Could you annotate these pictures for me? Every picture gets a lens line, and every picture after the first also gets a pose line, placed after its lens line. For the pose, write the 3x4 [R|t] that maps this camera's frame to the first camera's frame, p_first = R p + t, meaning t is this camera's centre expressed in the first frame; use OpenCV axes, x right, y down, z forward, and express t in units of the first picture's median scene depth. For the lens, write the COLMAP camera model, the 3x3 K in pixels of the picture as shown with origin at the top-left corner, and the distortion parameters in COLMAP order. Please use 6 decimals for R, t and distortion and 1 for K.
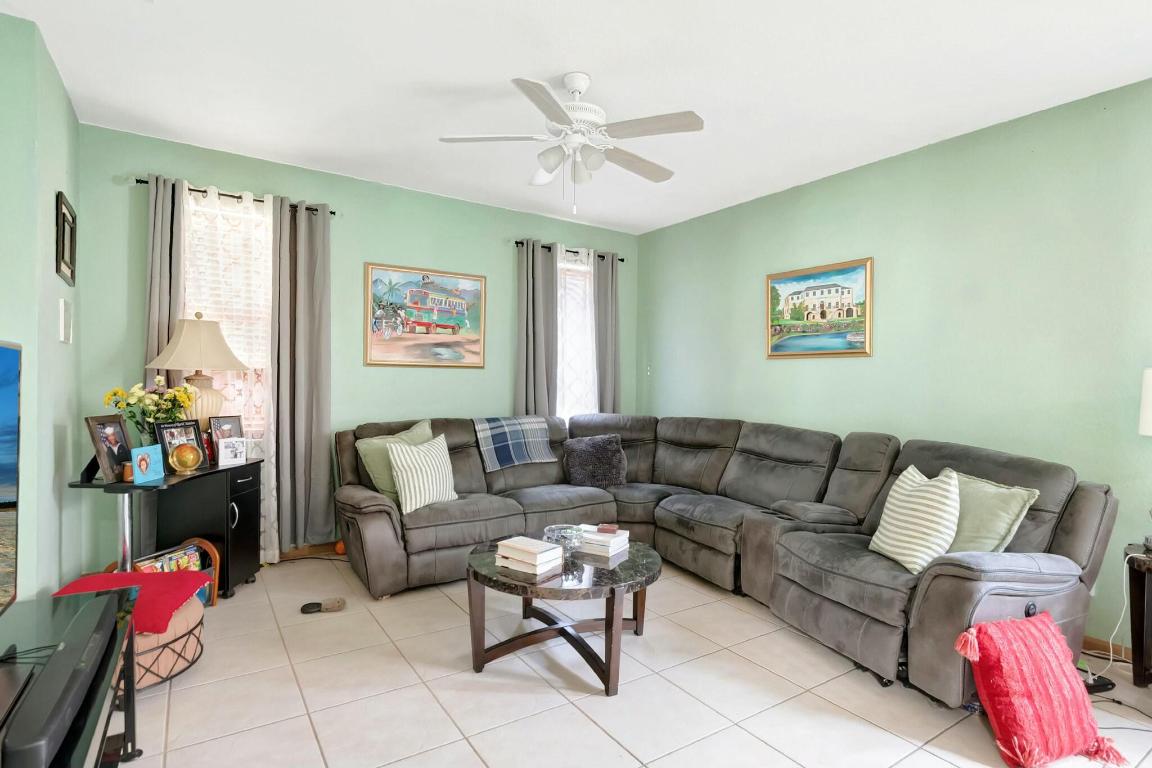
lens RADIAL K [[591.1, 0, 575.3], [0, 591.1, 379.6], [0, 0, 1]] dist [0.000312, -0.000613]
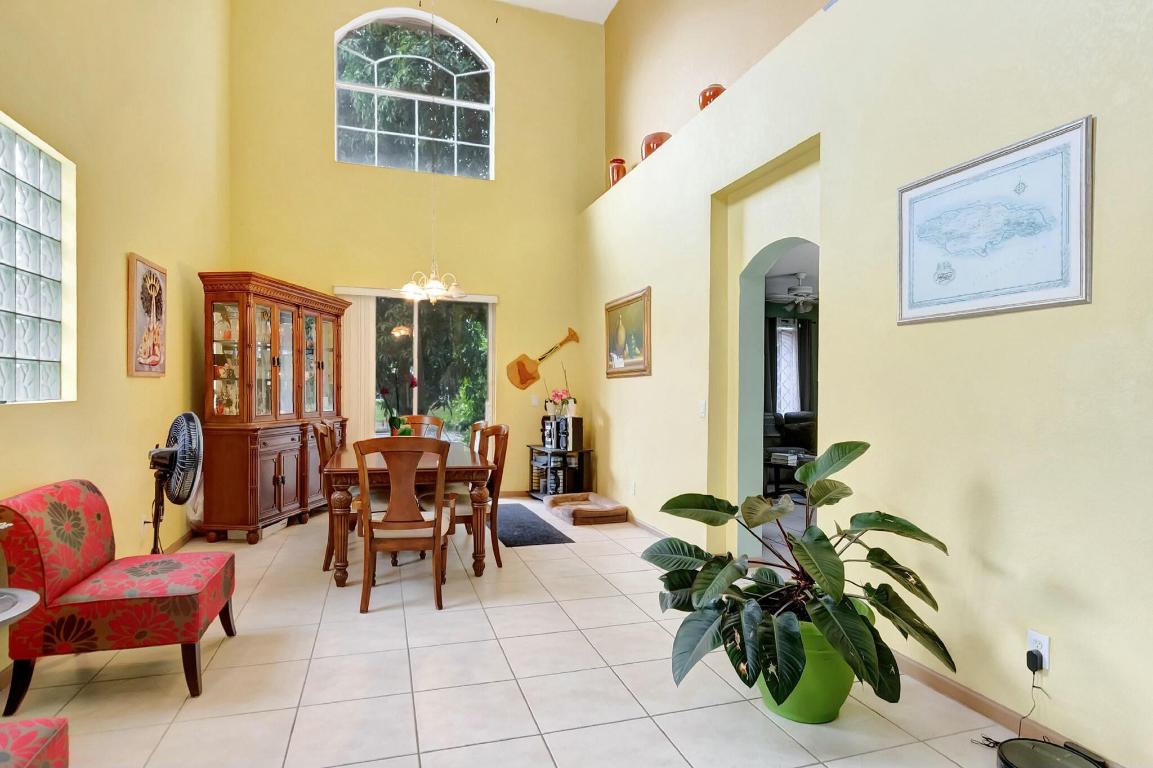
lens RADIAL K [[591.6, 0, 575.0], [0, 591.6, 388.6], [0, 0, 1]] dist [0.000312, -0.000613]
pose [[0.961517, -0.002324, -0.274735, -0.131551], [0.000733, 0.999982, -0.005891, -0.001323], [0.274744, 0.005463, 0.961502, -0.949834]]
